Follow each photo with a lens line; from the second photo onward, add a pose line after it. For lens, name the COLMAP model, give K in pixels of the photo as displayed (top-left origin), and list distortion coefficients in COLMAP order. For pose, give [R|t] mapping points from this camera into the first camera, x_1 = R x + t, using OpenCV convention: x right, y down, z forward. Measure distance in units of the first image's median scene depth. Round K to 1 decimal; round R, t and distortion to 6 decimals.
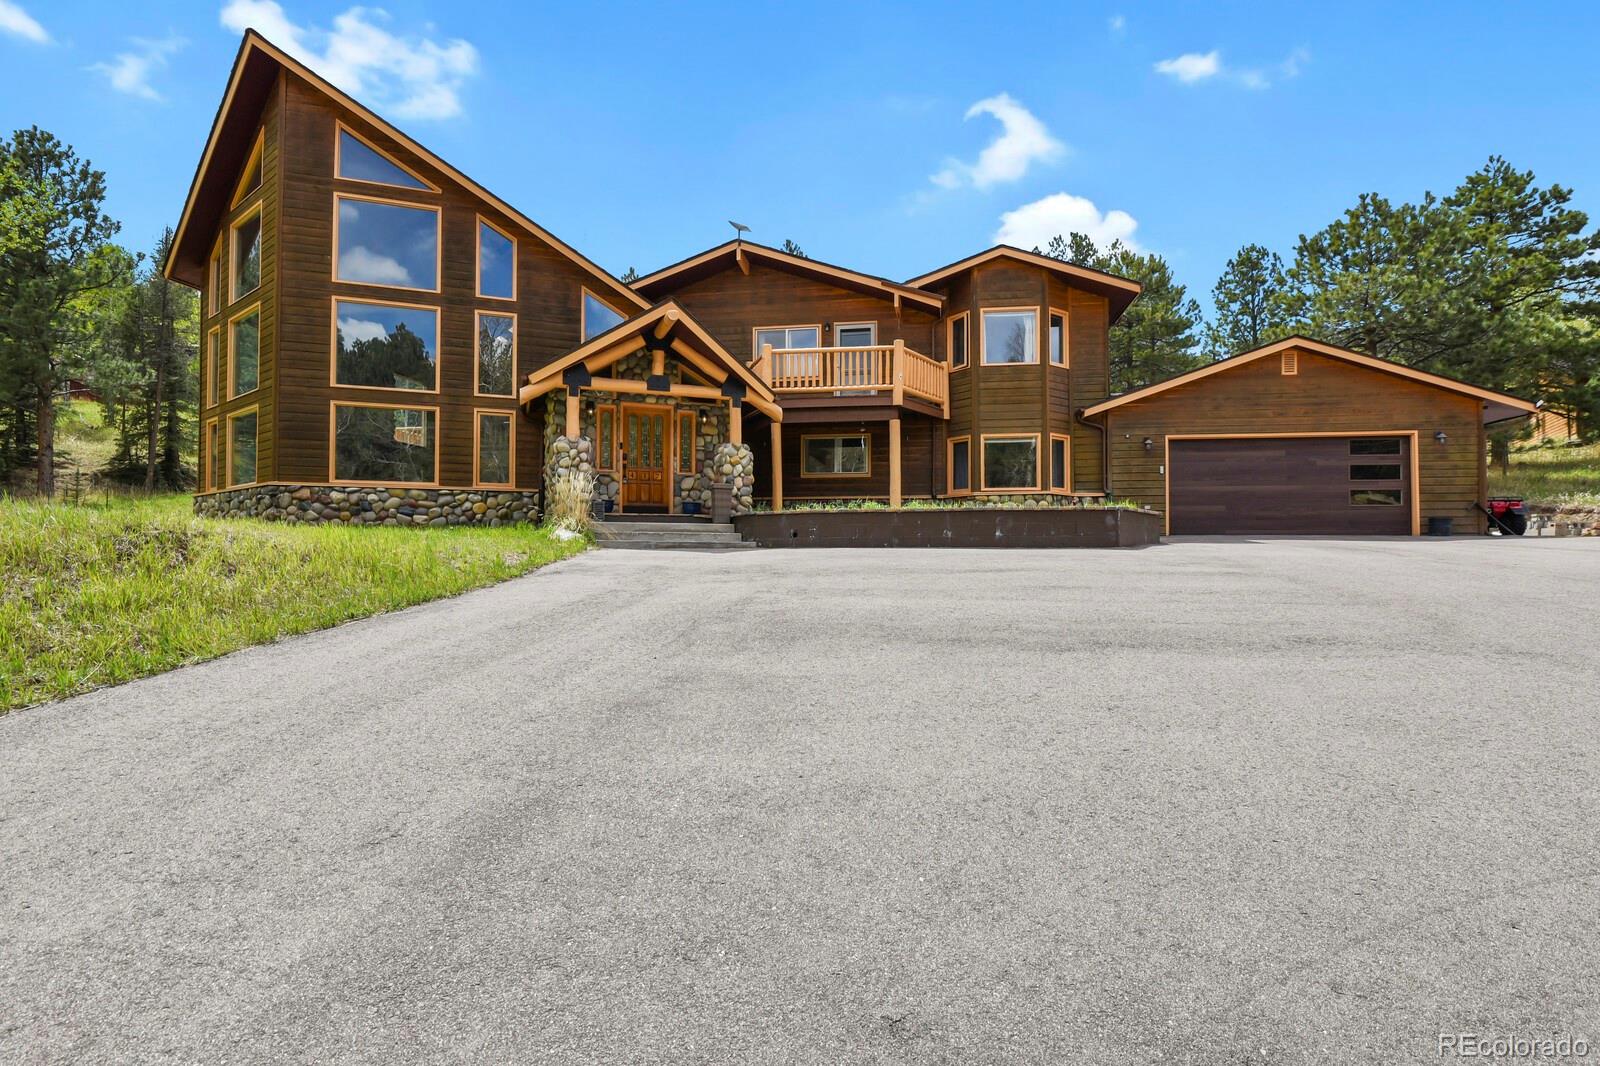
lens RADIAL K [[778.3, 0, 801.5], [0, 778.3, 538.3], [0, 0, 1]] dist [-0.008530, -0.006023]
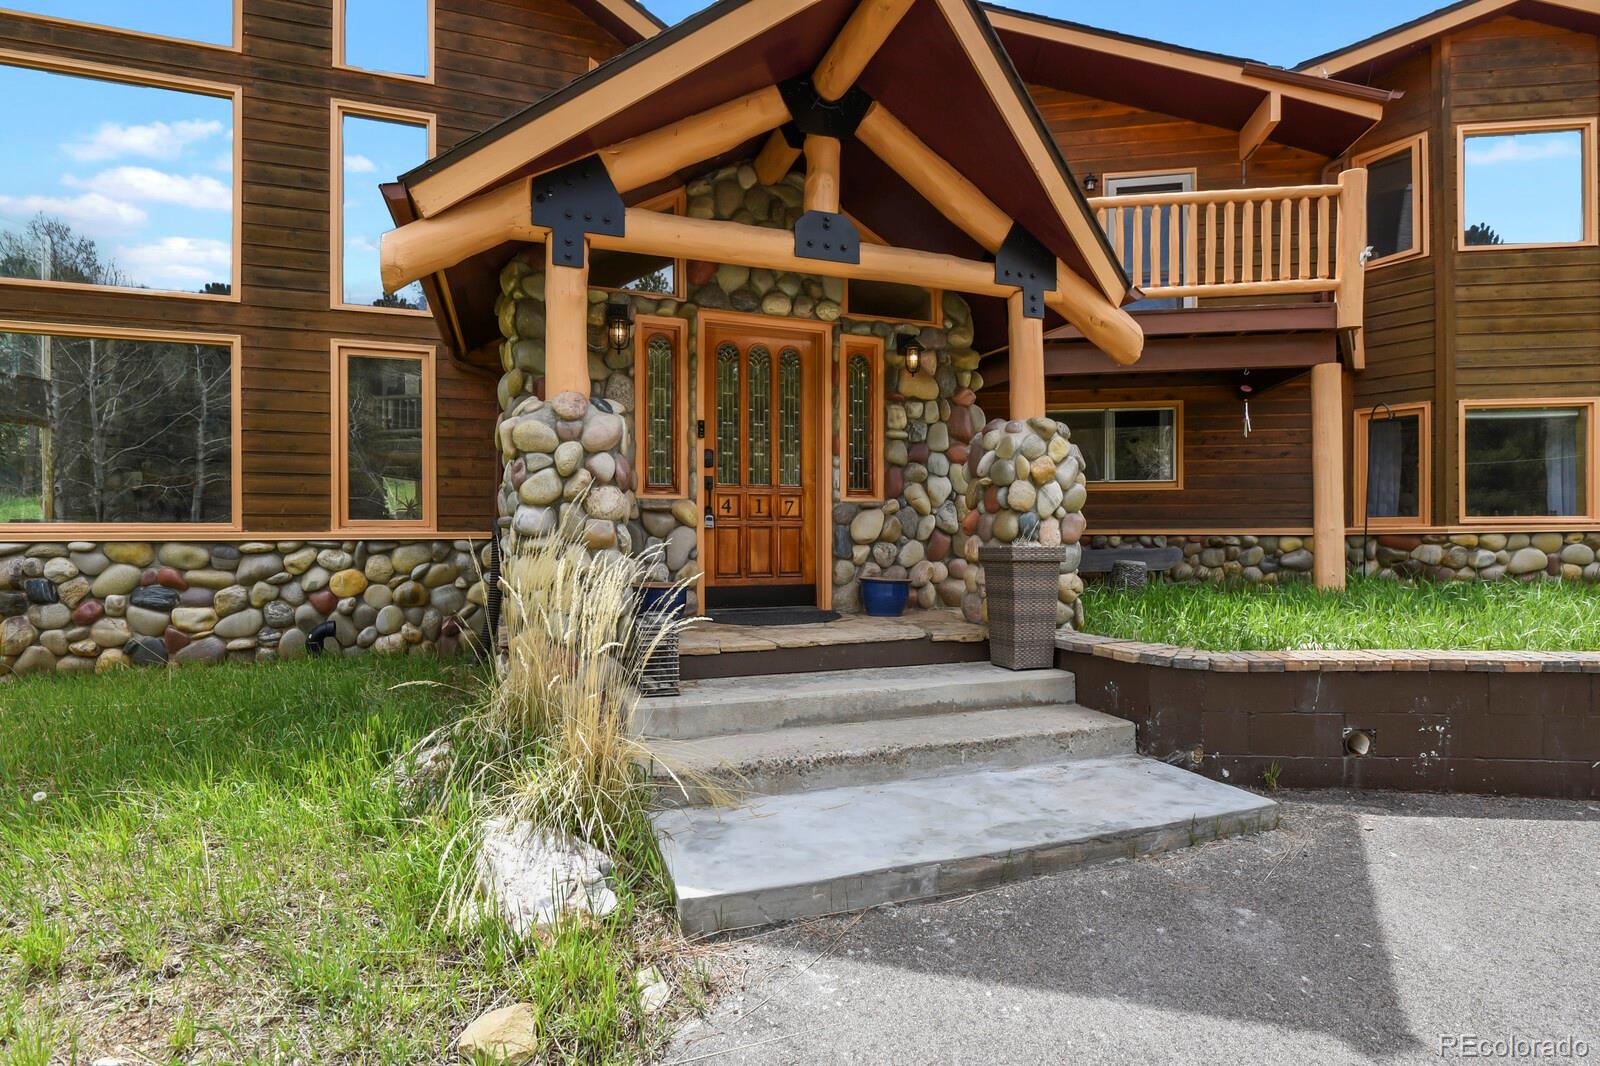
lens RADIAL K [[778.3, 0, 801.5], [0, 778.3, 538.3], [0, 0, 1]] dist [-0.008530, -0.006023]
pose [[0.999939, -0.004390, -0.010100, -0.168918], [0.004631, 0.999702, 0.023981, -0.070756], [0.009992, -0.024026, 0.999661, 0.589324]]
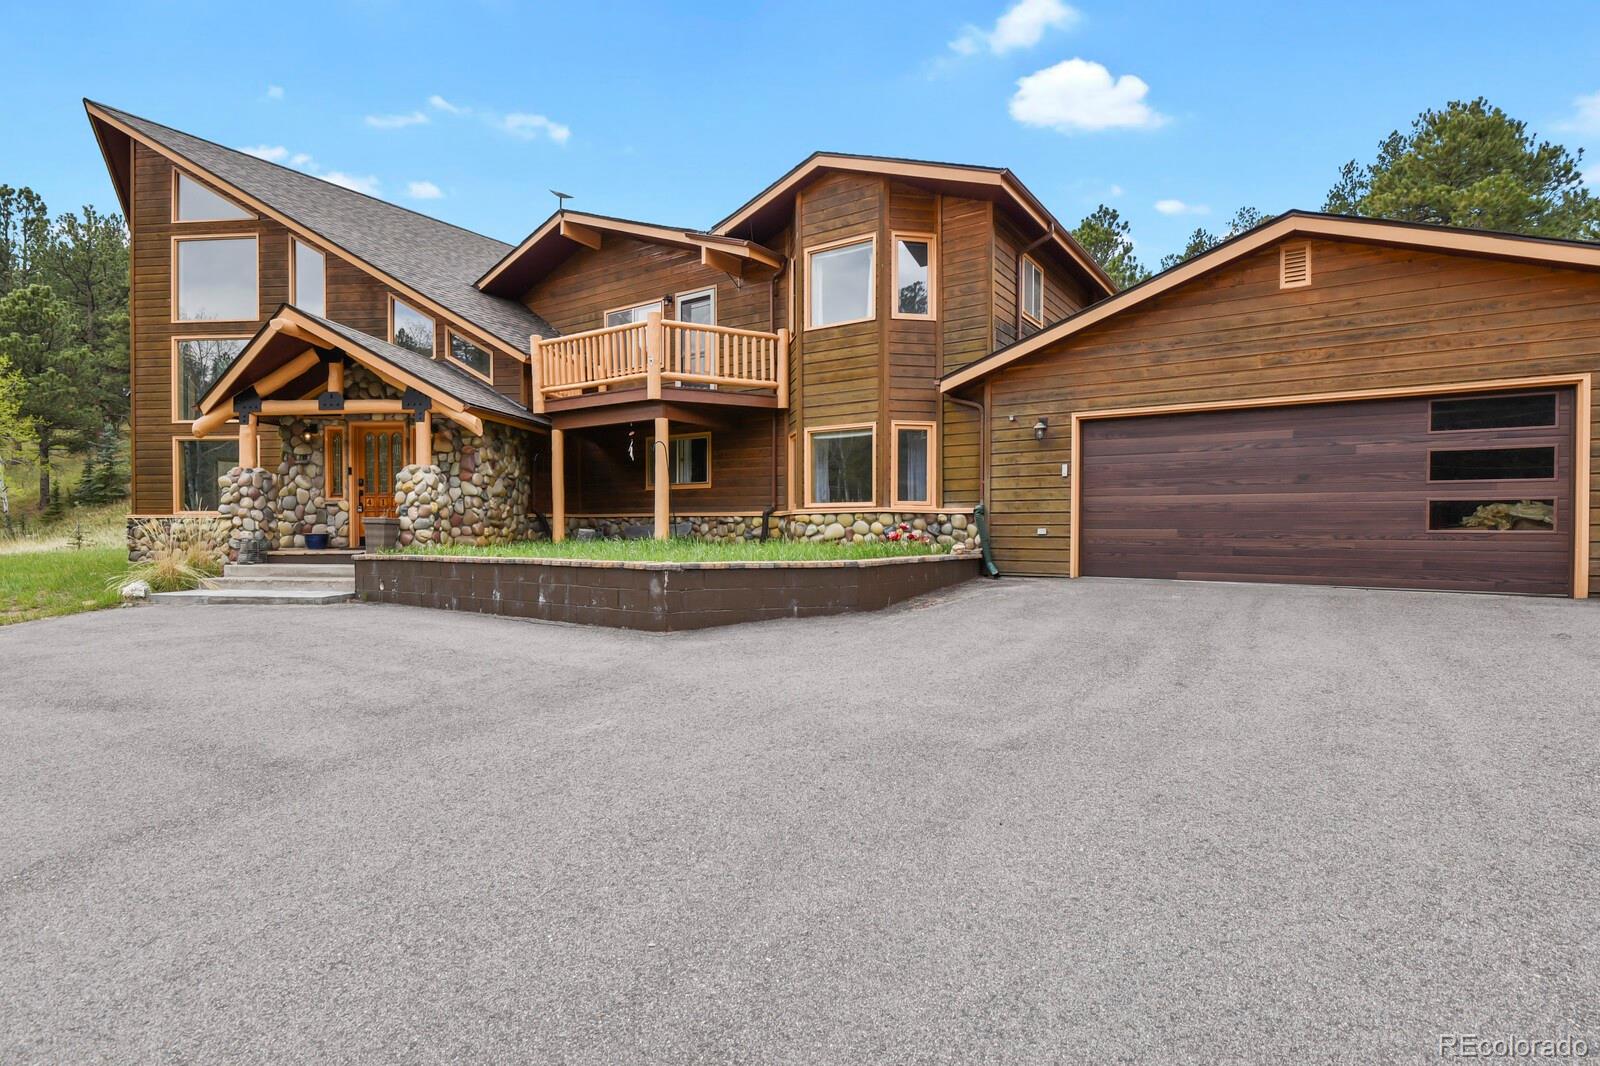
lens RADIAL K [[778.3, 0, 801.5], [0, 778.3, 538.3], [0, 0, 1]] dist [-0.008530, -0.006023]
pose [[0.904669, 0.005341, -0.426081, 0.582010], [0.009533, 0.999418, 0.032768, -0.061386], [0.426008, -0.033706, 0.904091, 0.384250]]
